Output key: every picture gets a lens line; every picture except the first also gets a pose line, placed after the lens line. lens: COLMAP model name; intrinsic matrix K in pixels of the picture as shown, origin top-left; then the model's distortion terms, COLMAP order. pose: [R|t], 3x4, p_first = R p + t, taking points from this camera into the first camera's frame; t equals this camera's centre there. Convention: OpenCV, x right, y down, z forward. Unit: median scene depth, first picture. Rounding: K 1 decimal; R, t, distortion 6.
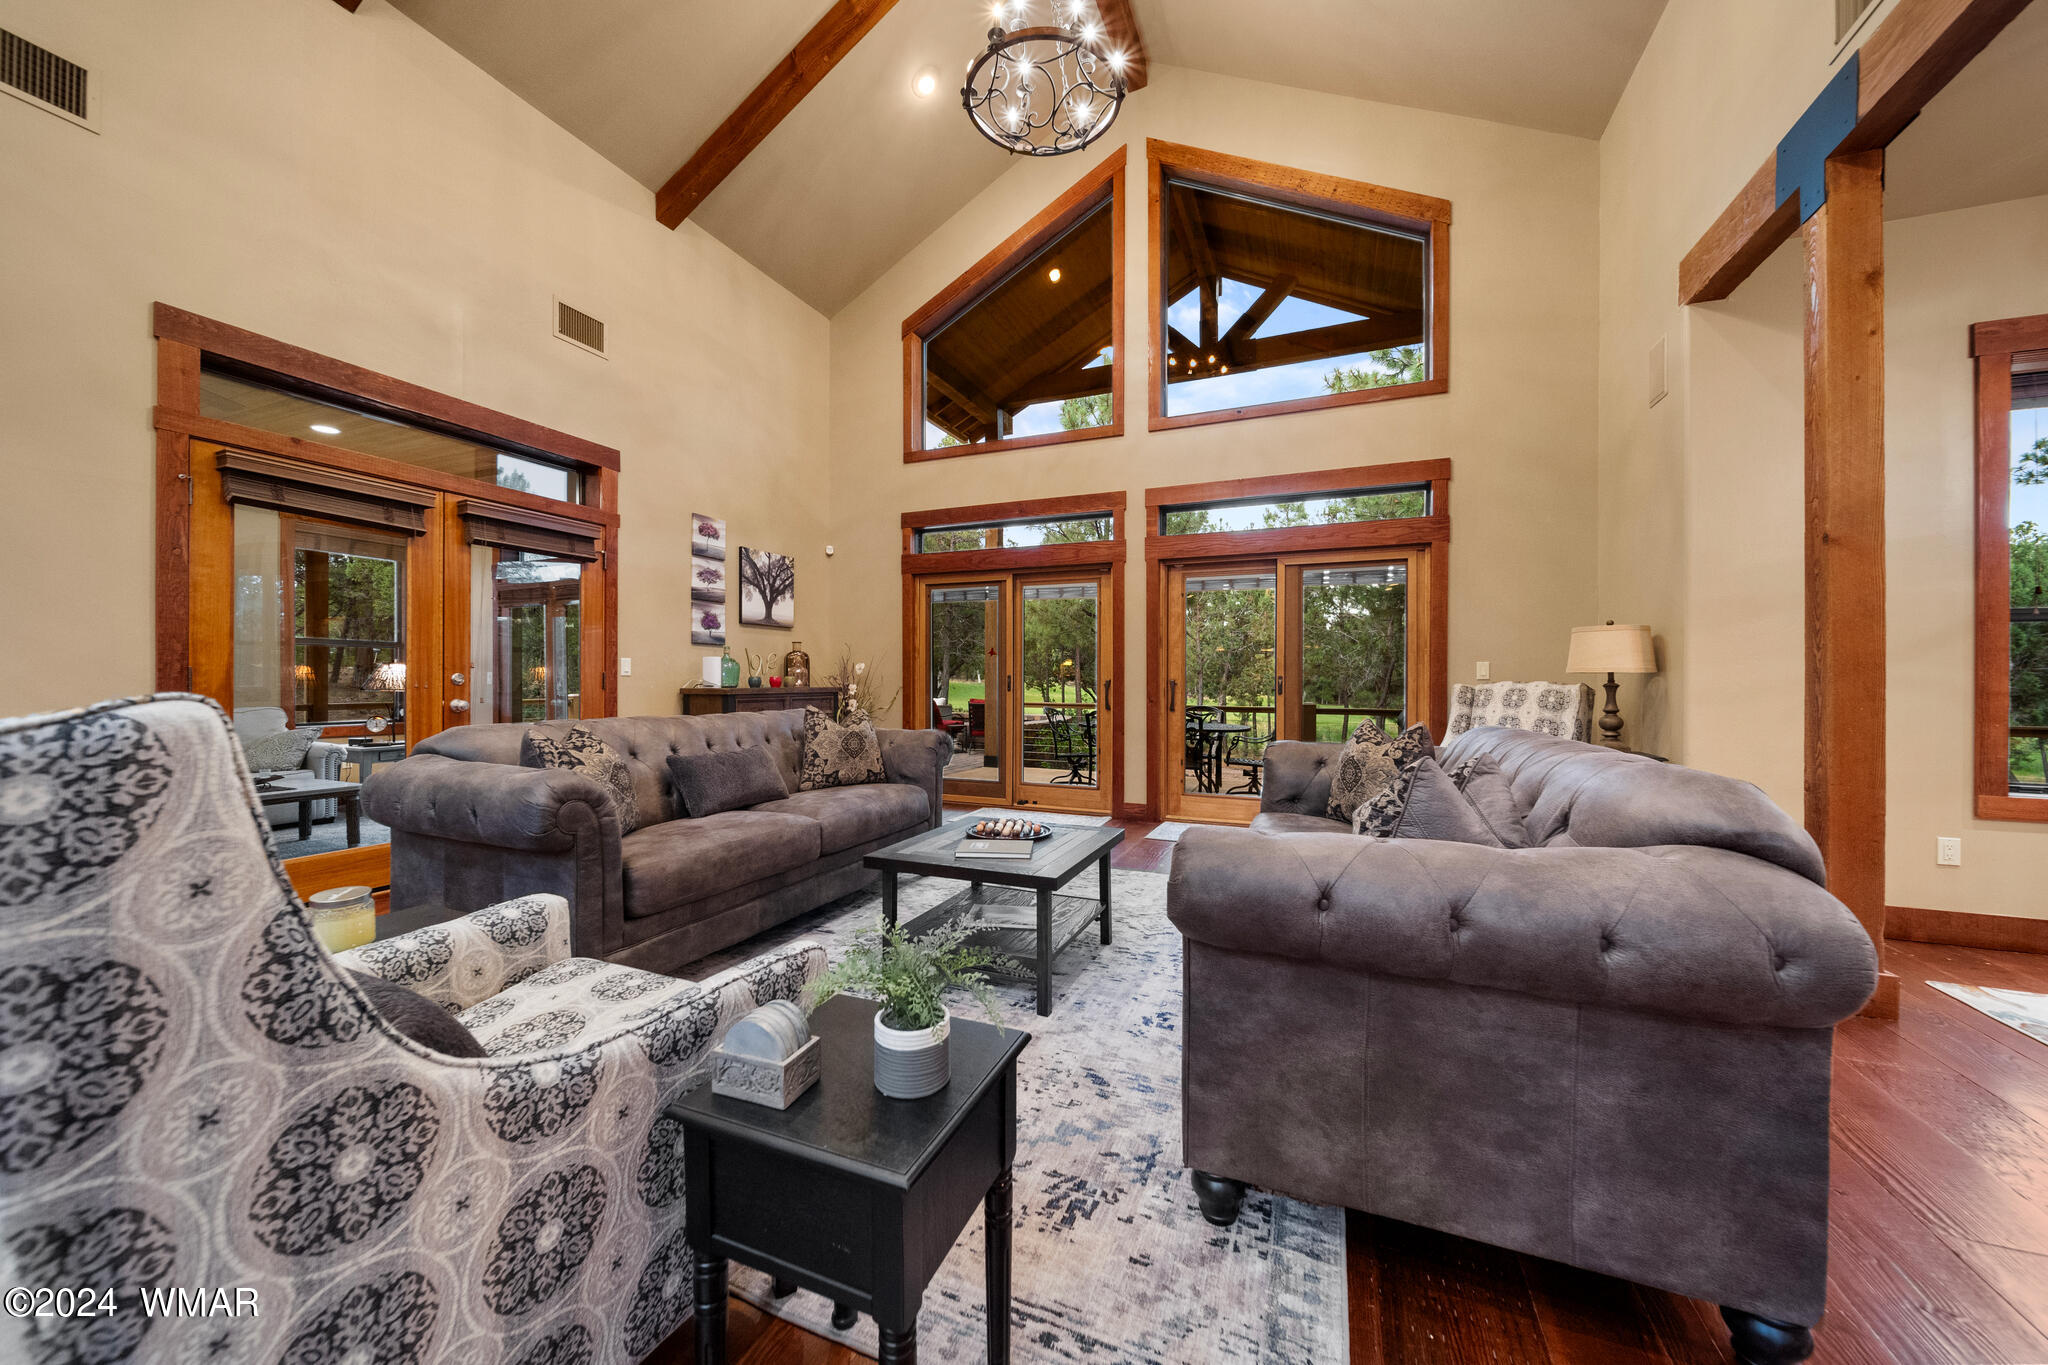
lens RADIAL K [[741.1, 0, 1021.9], [0, 741.1, 686.0], [0, 0, 1]] dist [0.000934, -0.000884]
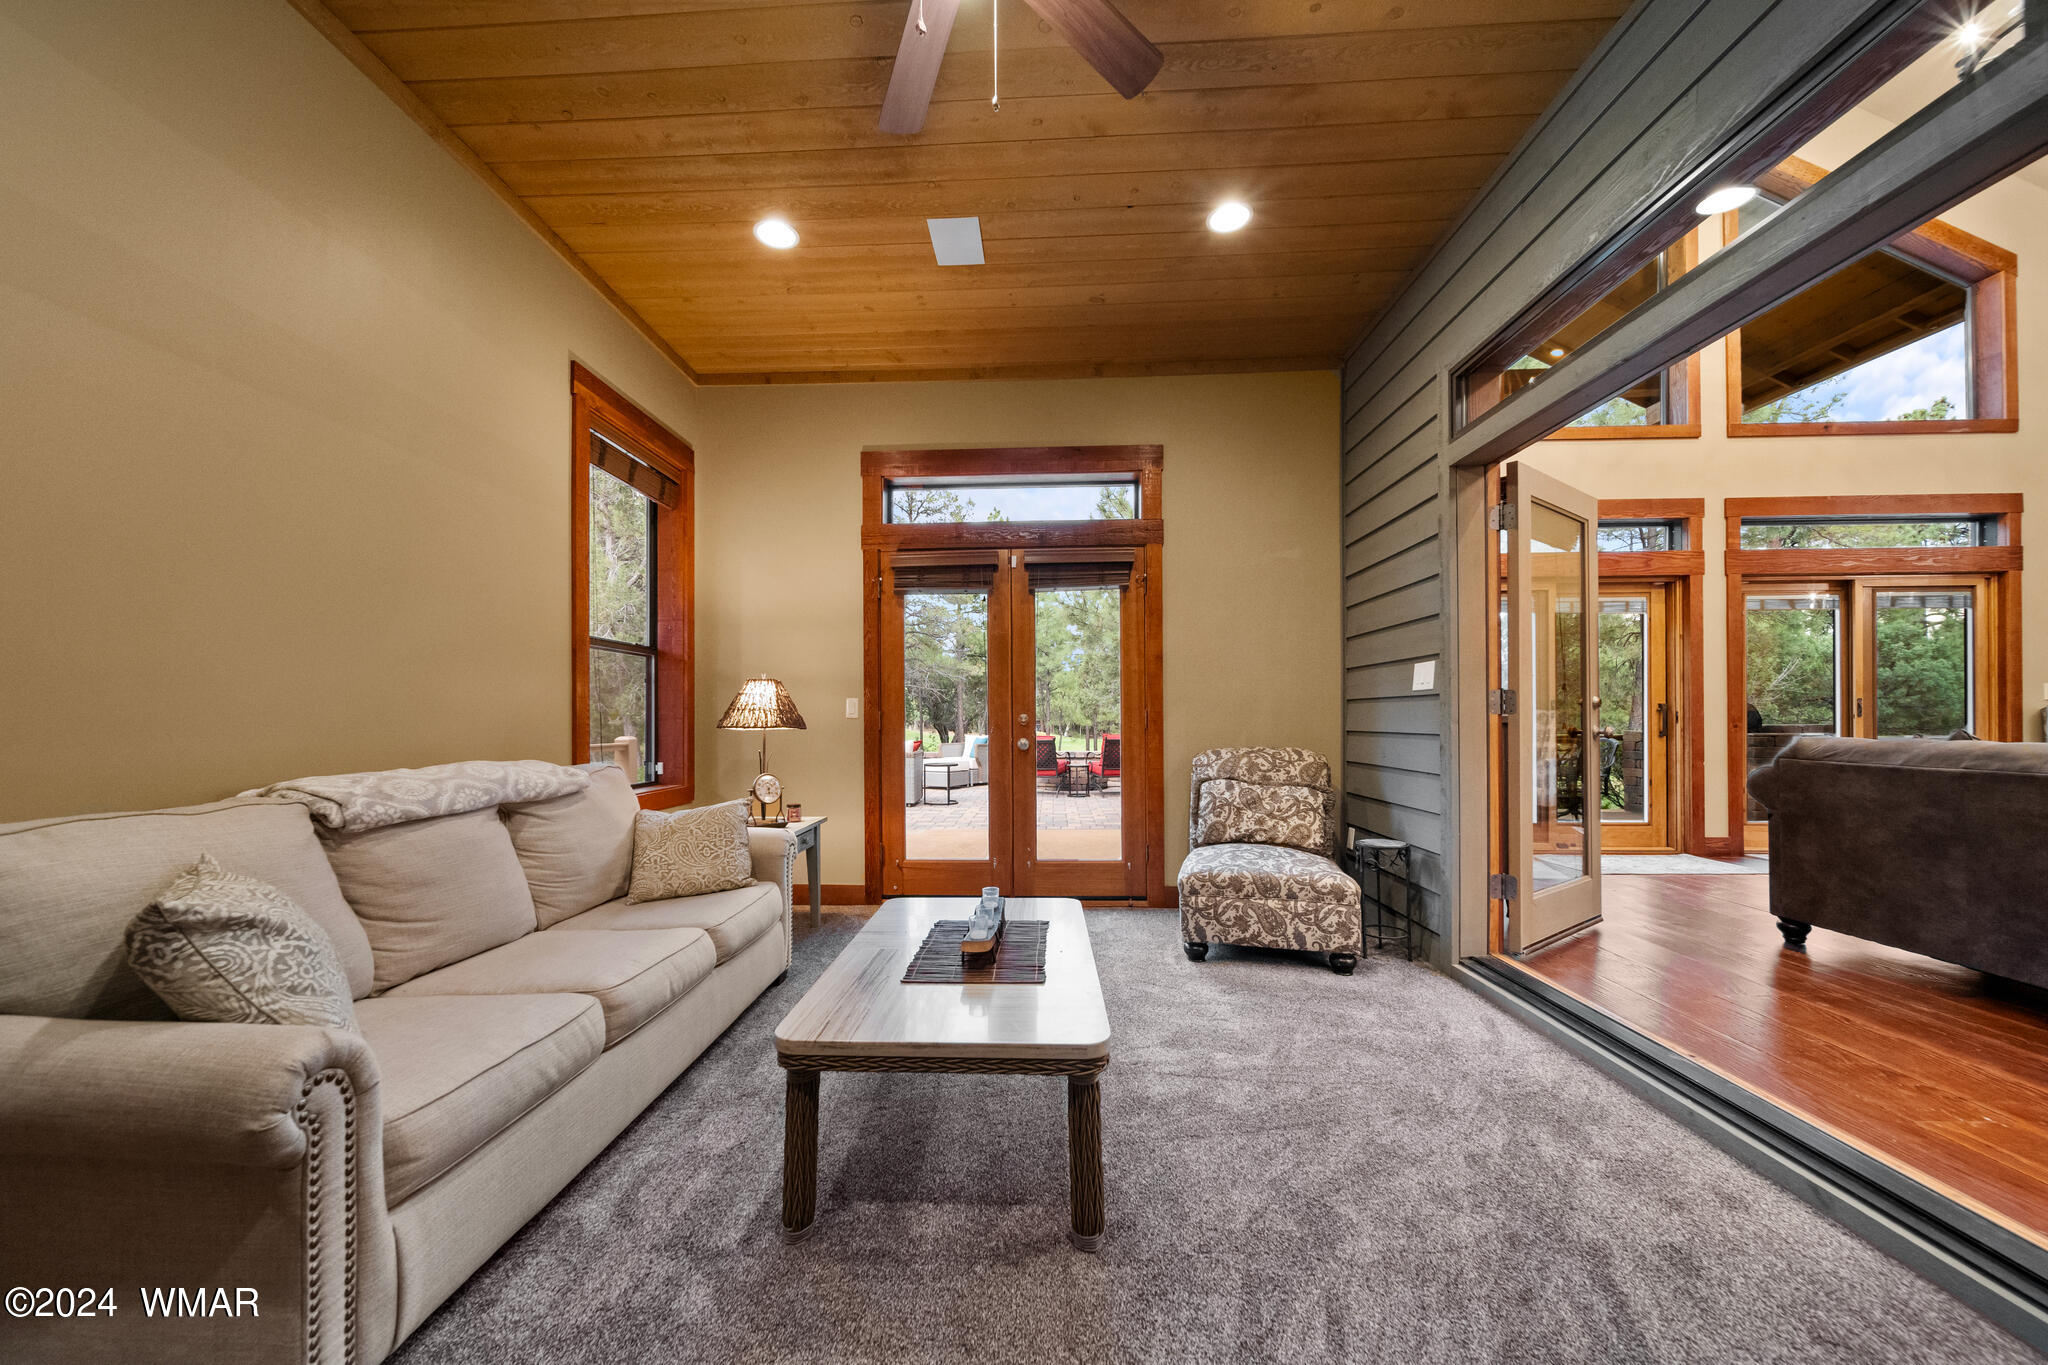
lens RADIAL K [[741.1, 0, 1014.5], [0, 741.1, 716.4], [0, 0, 1]] dist [0.000934, -0.000884]
pose [[0.932632, -0.008133, 0.360737, -0.997182], [0.012446, 0.999876, -0.009632, 0.005480], [-0.360614, 0.013473, 0.932618, 0.456367]]
